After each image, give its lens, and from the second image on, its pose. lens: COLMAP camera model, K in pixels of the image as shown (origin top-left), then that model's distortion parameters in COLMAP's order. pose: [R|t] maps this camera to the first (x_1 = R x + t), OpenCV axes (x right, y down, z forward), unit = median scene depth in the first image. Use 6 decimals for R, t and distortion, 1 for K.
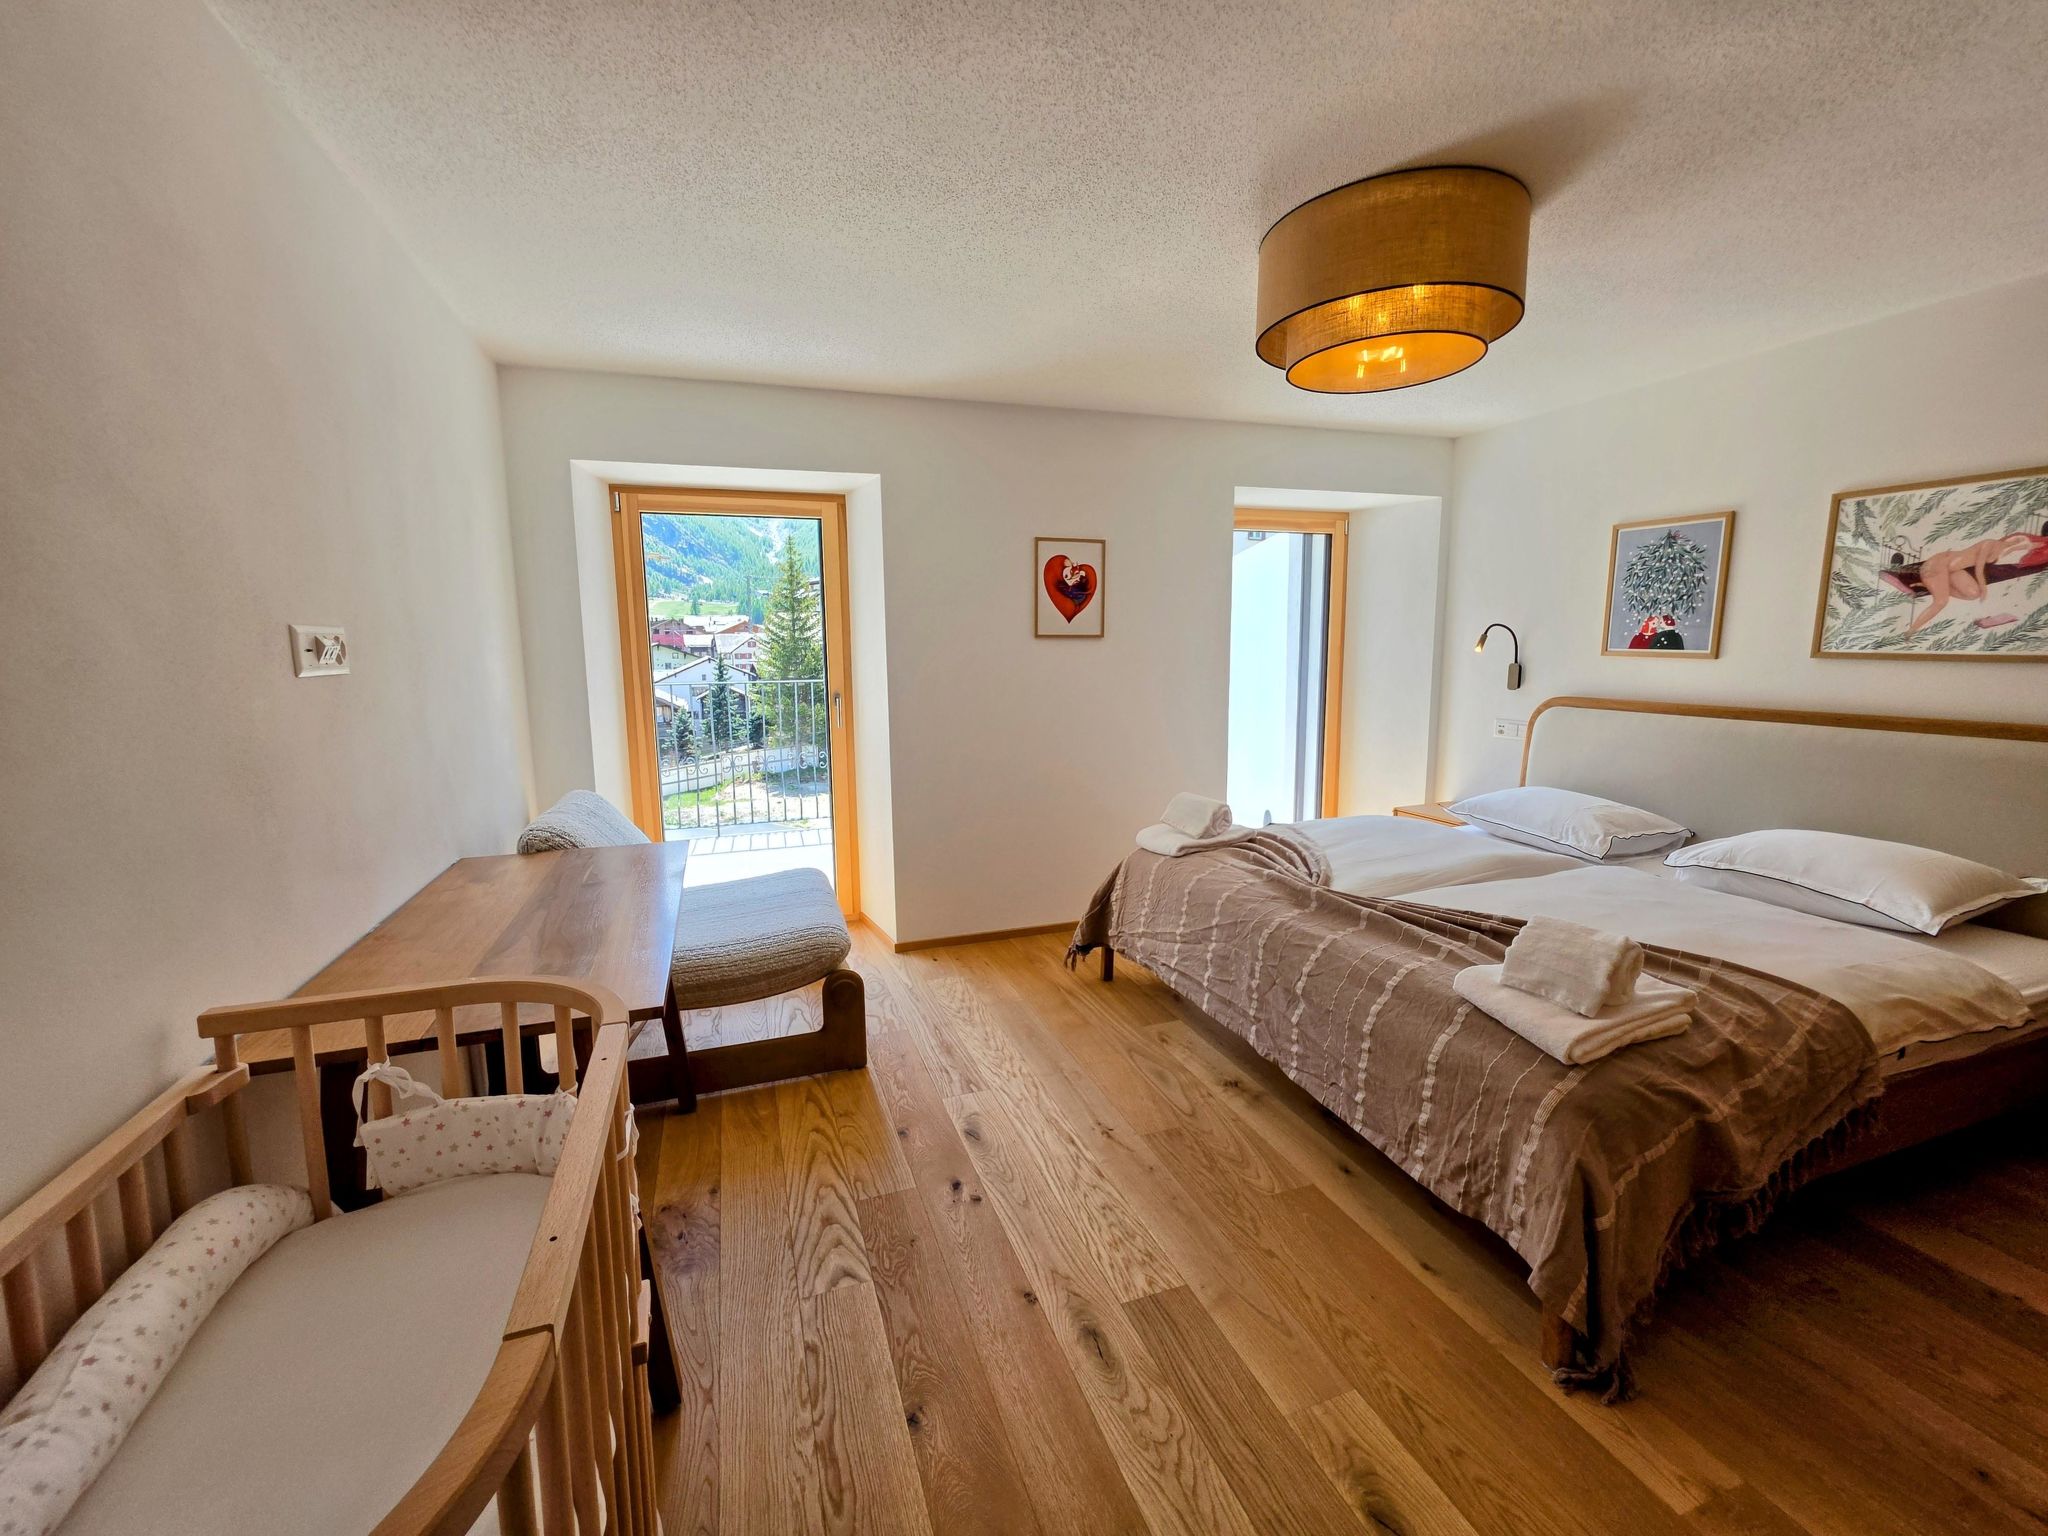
lens RADIAL K [[832.5, 0, 1018.3], [0, 832.5, 758.8], [0, 0, 1]] dist [-0.004607, 0.000202]
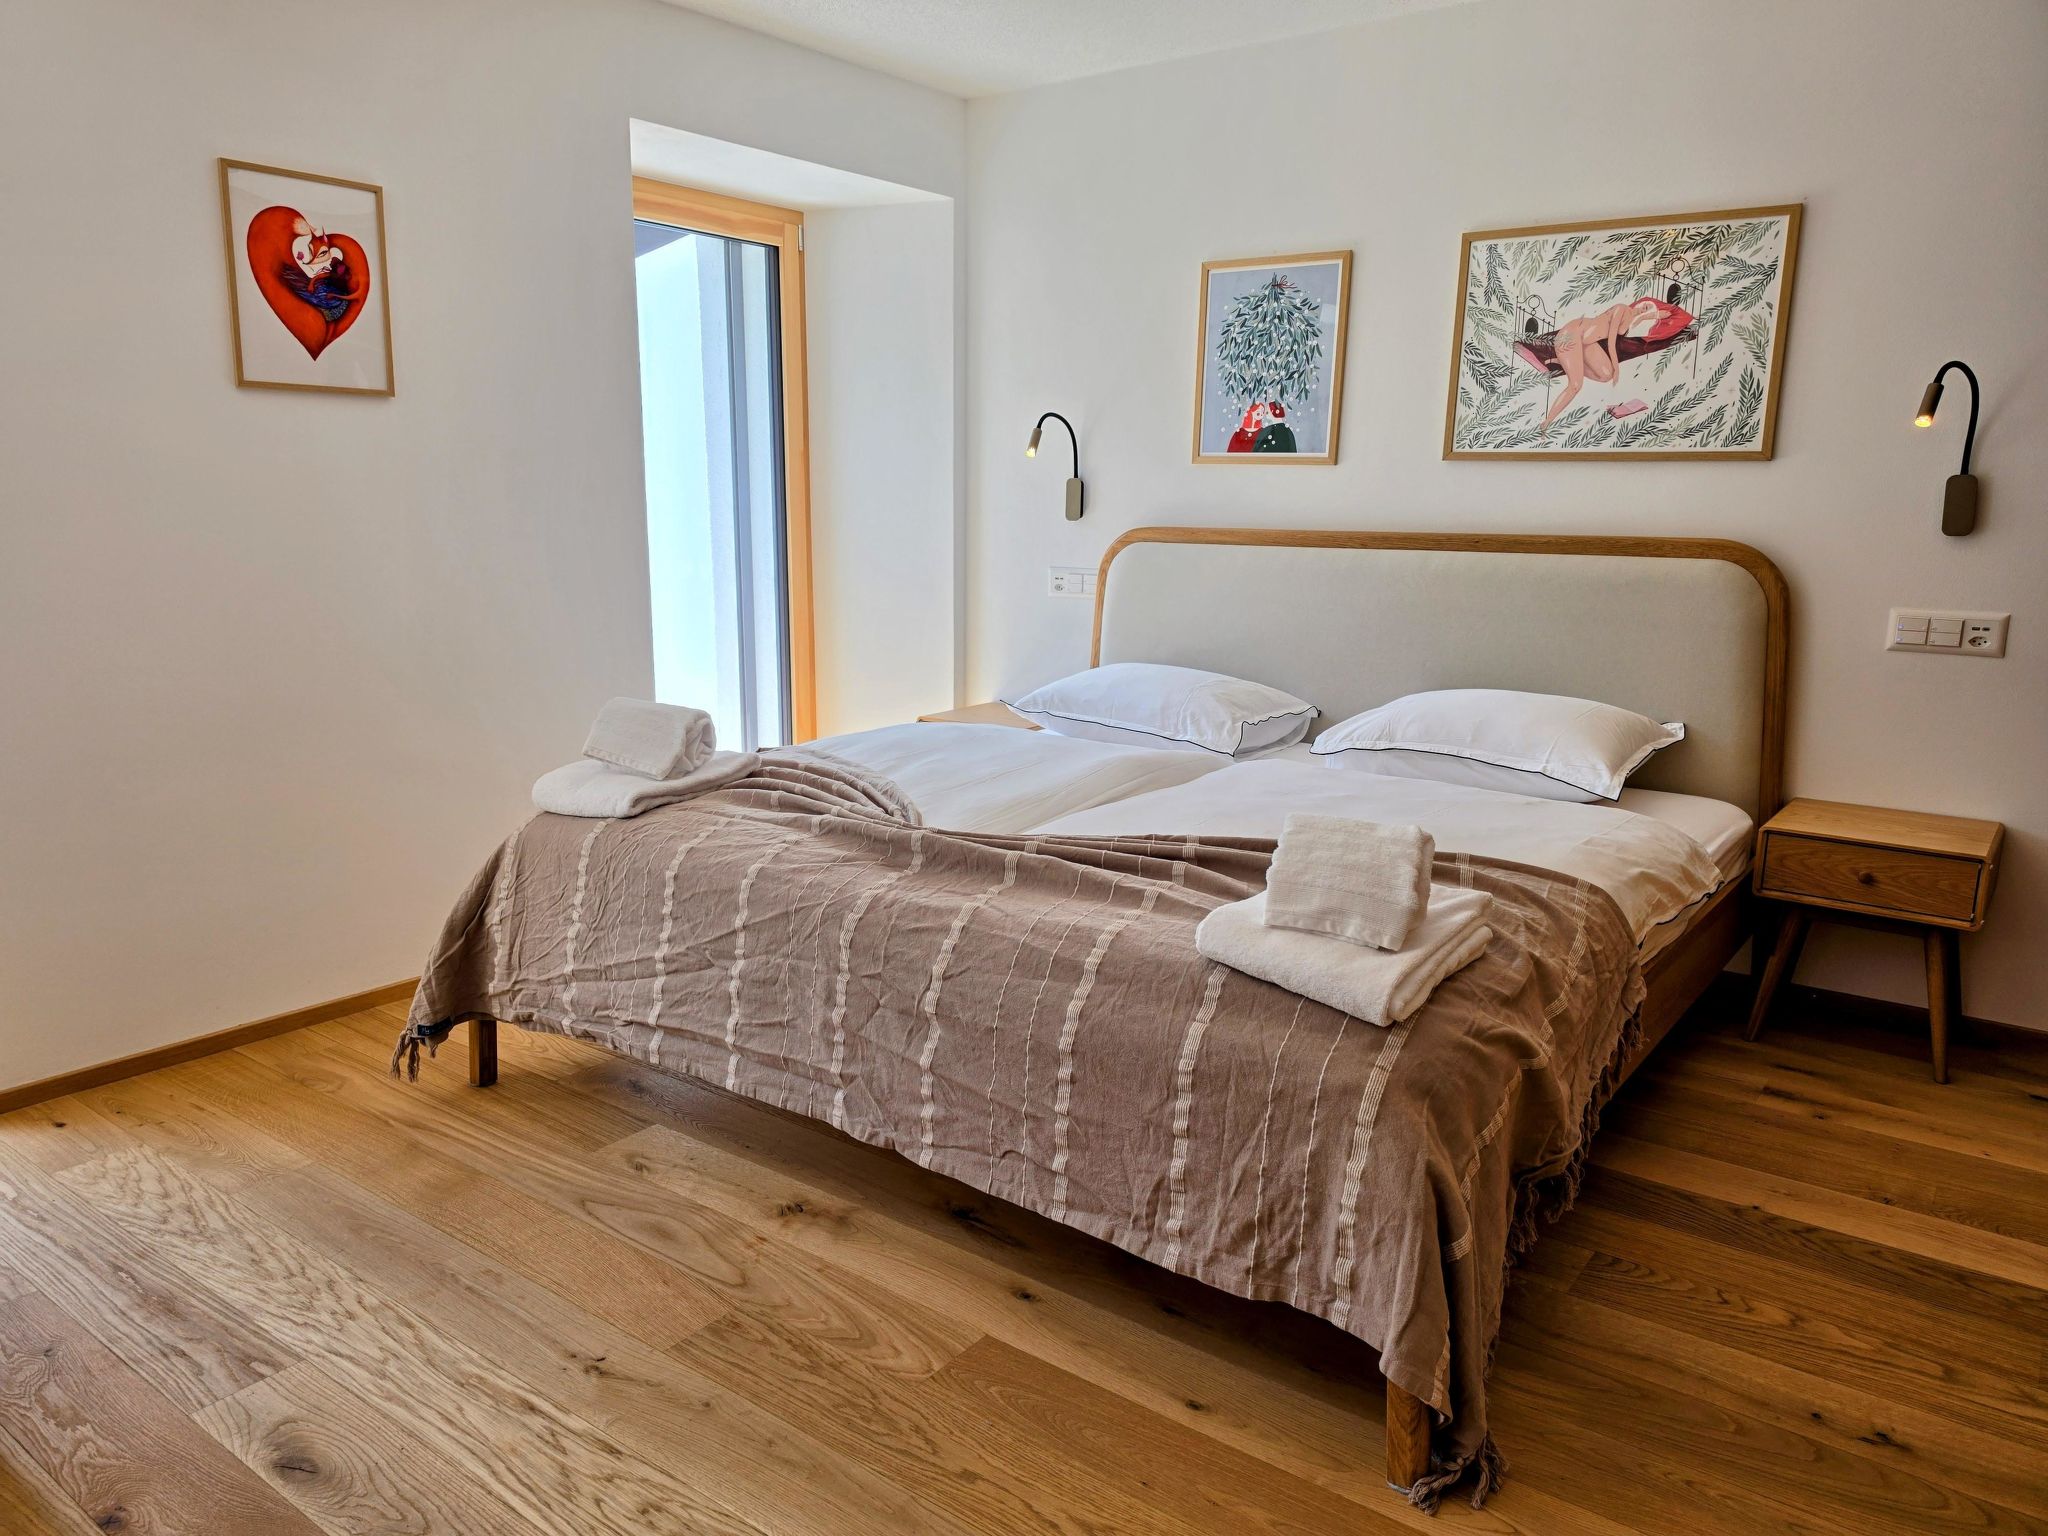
lens RADIAL K [[1418.9, 0, 1013.4], [0, 1418.9, 778.4], [0, 0, 1]] dist [0.101513, -0.152830]
pose [[0.833593, -0.092381, 0.544599, -0.113125], [0.058819, 0.995155, 0.078778, 0.046105], [-0.549239, -0.033636, 0.834988, 0.151816]]
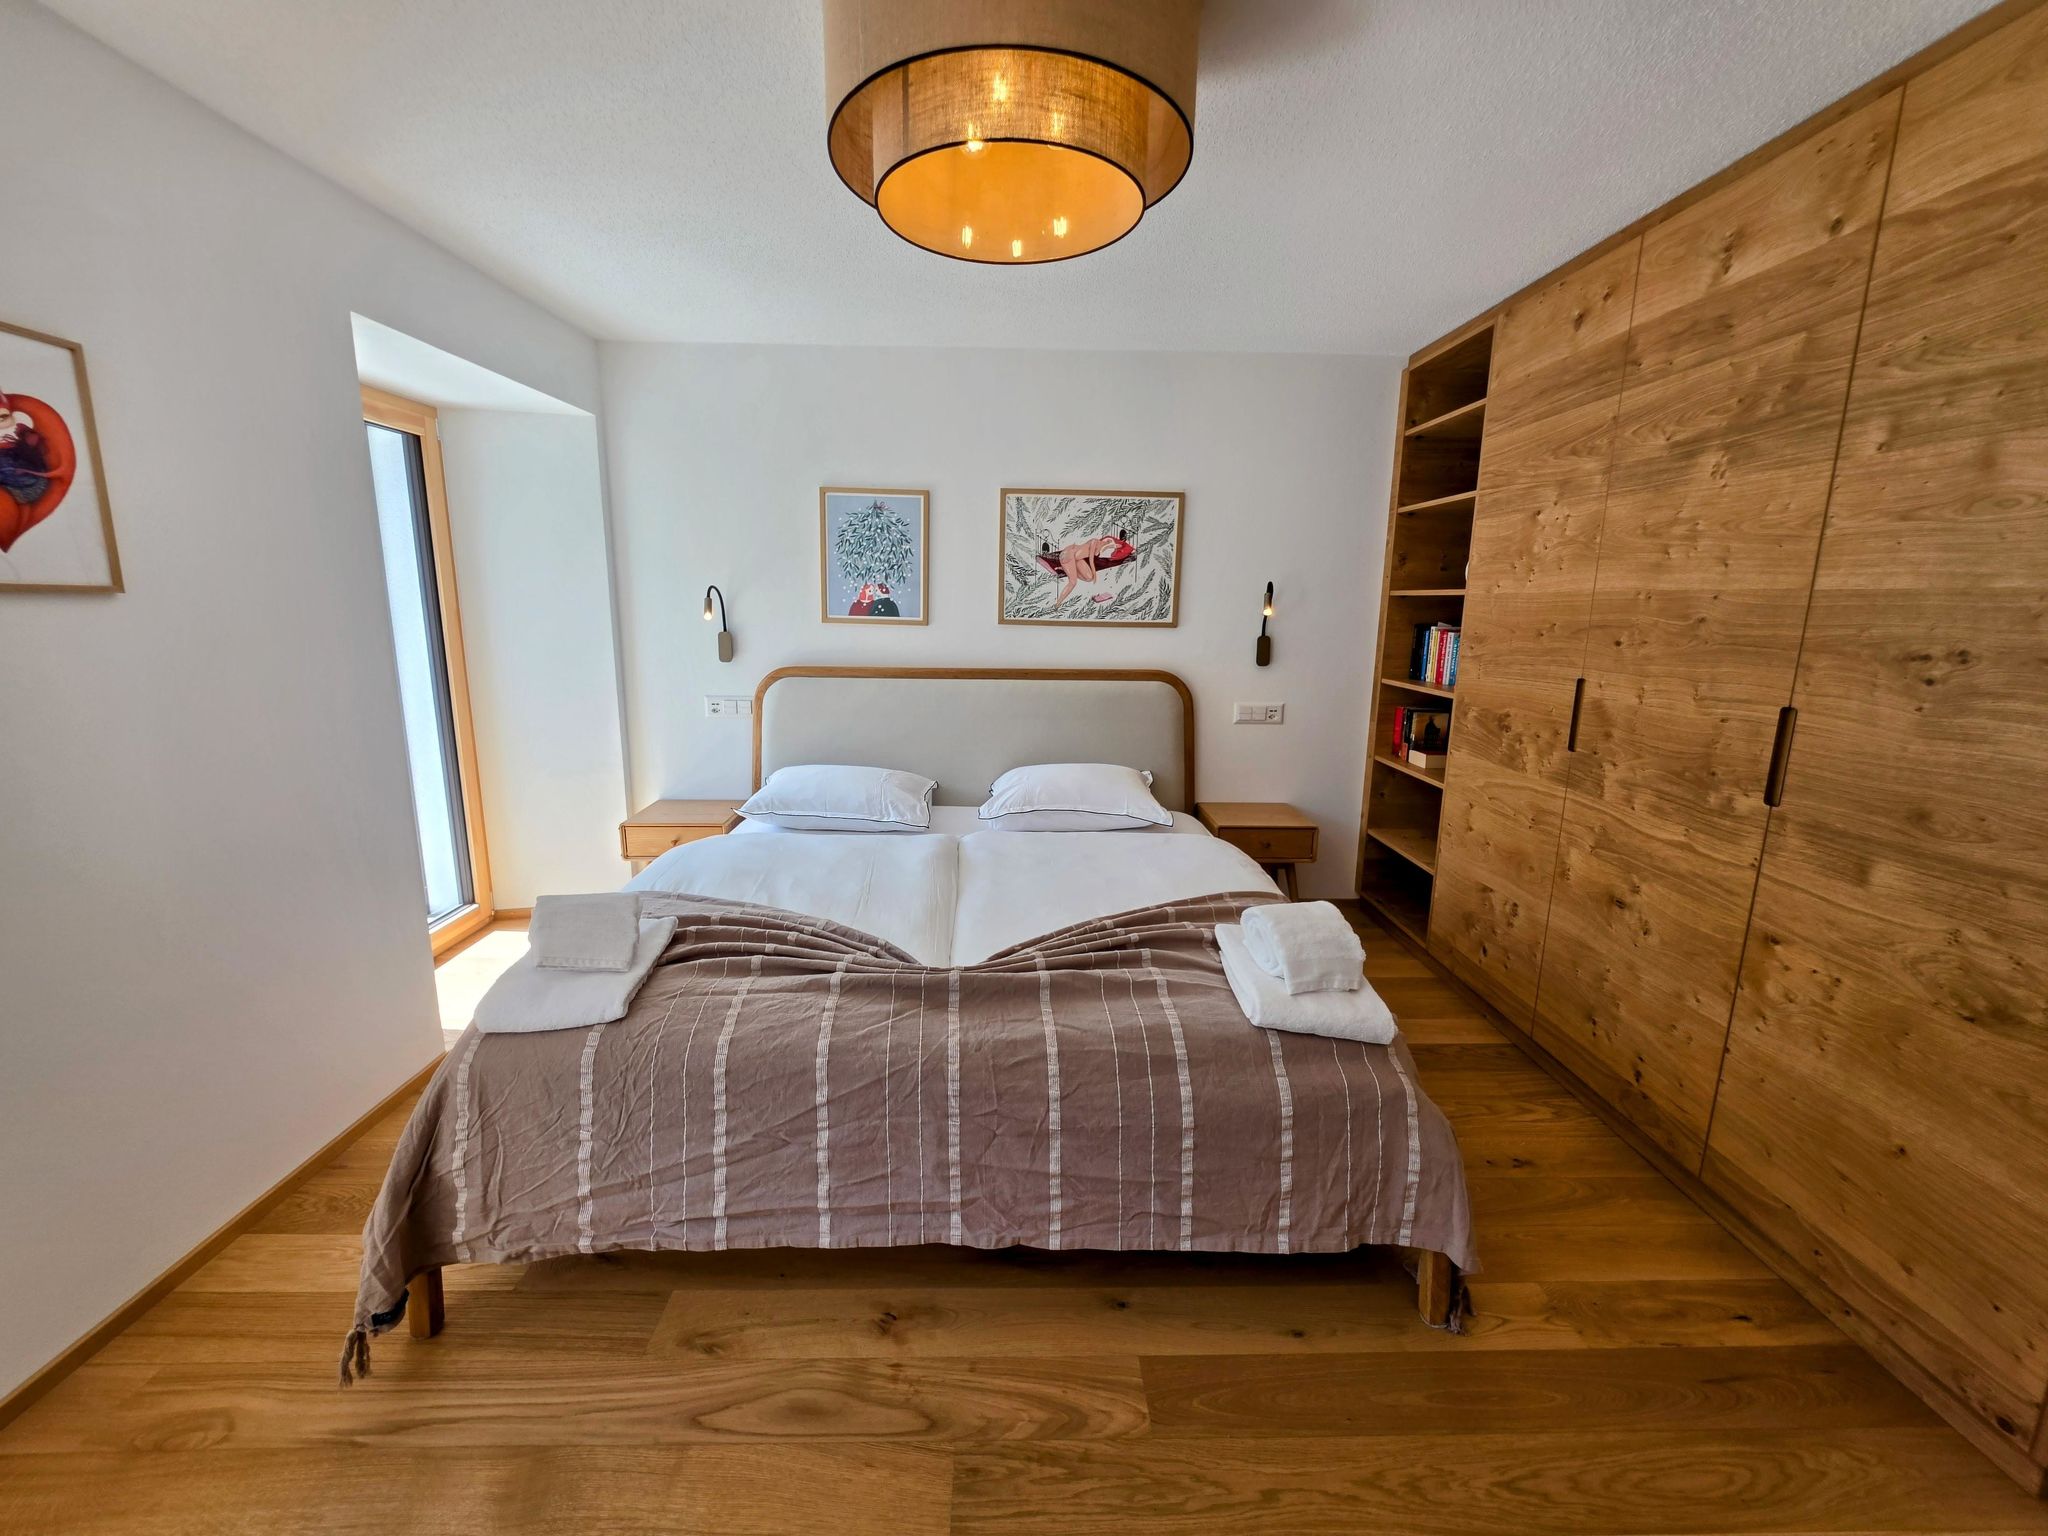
lens RADIAL K [[821.2, 0, 1025.2], [0, 821.2, 762.8], [0, 0, 1]] dist [-0.004683, 0.000037]
pose [[0.312839, -0.170609, 0.934358, -0.228557], [0.117269, 0.983146, 0.140254, -0.103834], [-0.942539, 0.065694, 0.327574, 0.701009]]
